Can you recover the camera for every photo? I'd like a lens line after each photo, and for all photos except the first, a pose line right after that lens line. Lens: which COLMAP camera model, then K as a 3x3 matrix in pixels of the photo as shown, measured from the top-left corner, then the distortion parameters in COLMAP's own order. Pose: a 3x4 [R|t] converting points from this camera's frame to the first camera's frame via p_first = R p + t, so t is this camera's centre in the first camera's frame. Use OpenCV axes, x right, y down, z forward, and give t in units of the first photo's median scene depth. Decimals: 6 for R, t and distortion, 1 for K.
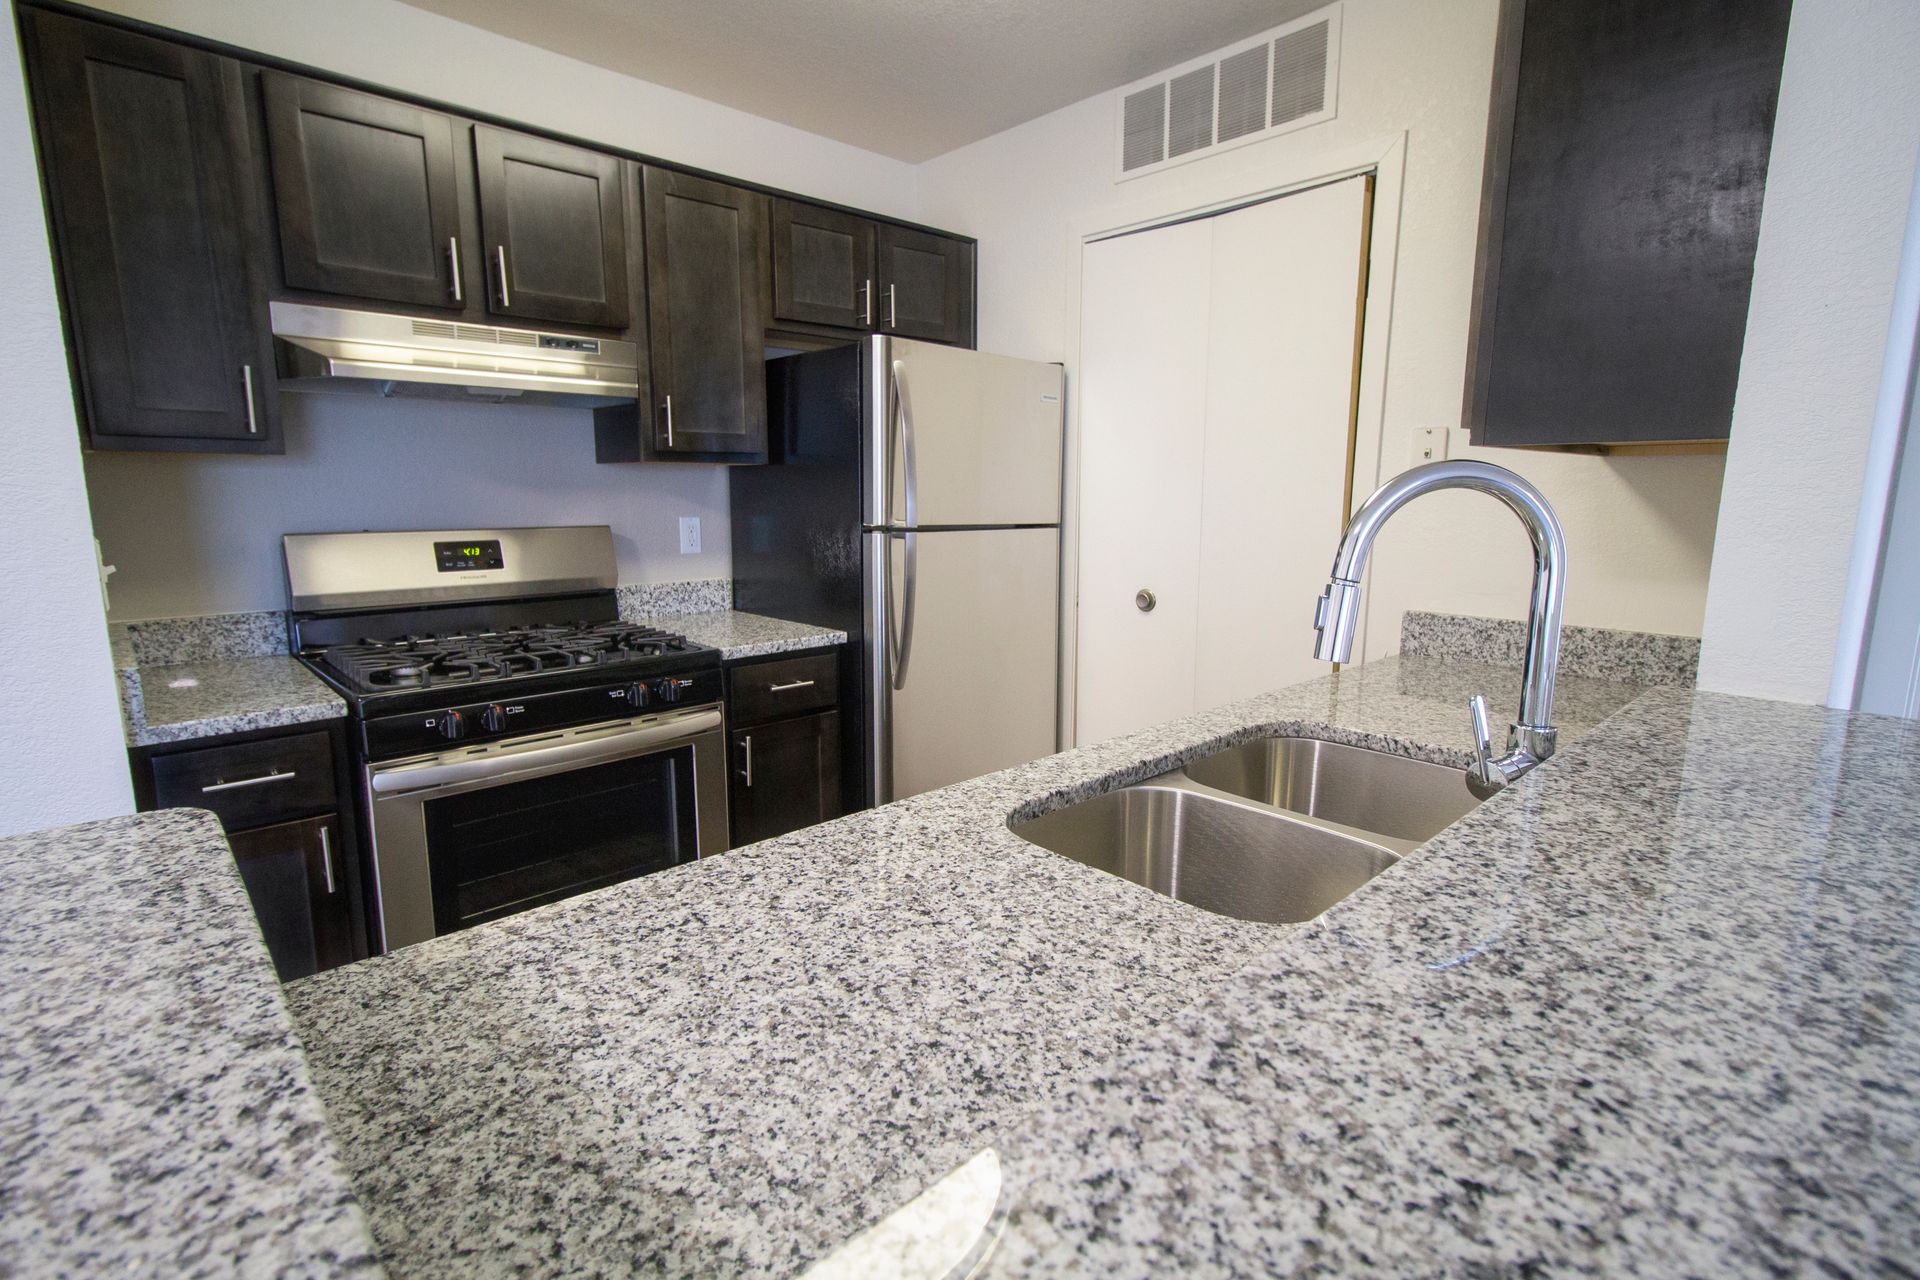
lens RADIAL K [[909.9, 0, 960.0], [0, 909.9, 640.0], [0, 0, 1]] dist [0.023979, 0.000113]
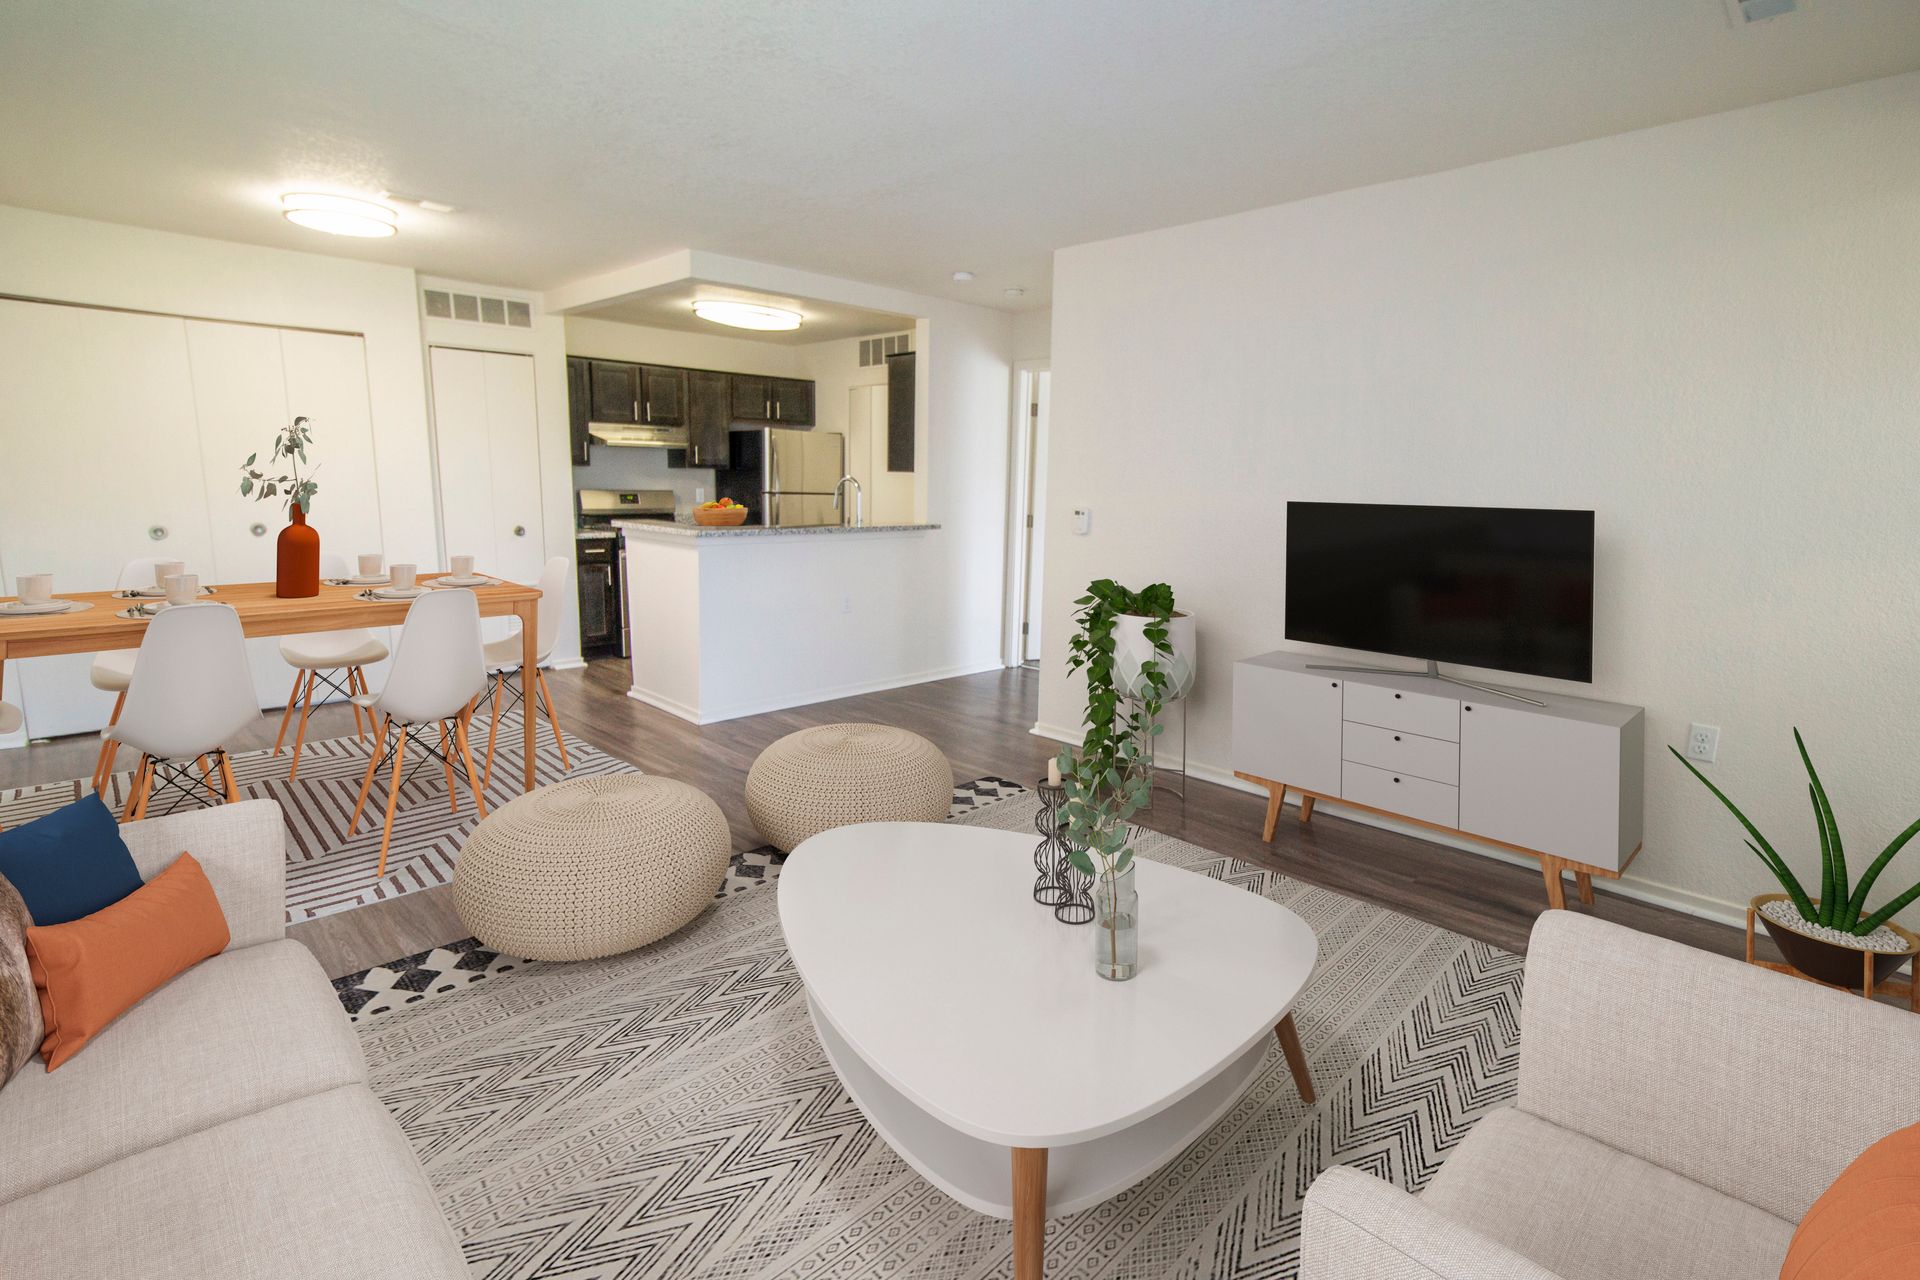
lens RADIAL K [[909.9, 0, 960.0], [0, 909.9, 640.0], [0, 0, 1]] dist [0.023979, 0.000113]
pose [[0.999498, 0.014999, 0.027897, 0.457159], [-0.015420, 0.999770, 0.014929, 0.300161], [-0.027666, -0.015352, 0.999499, -1.964990]]
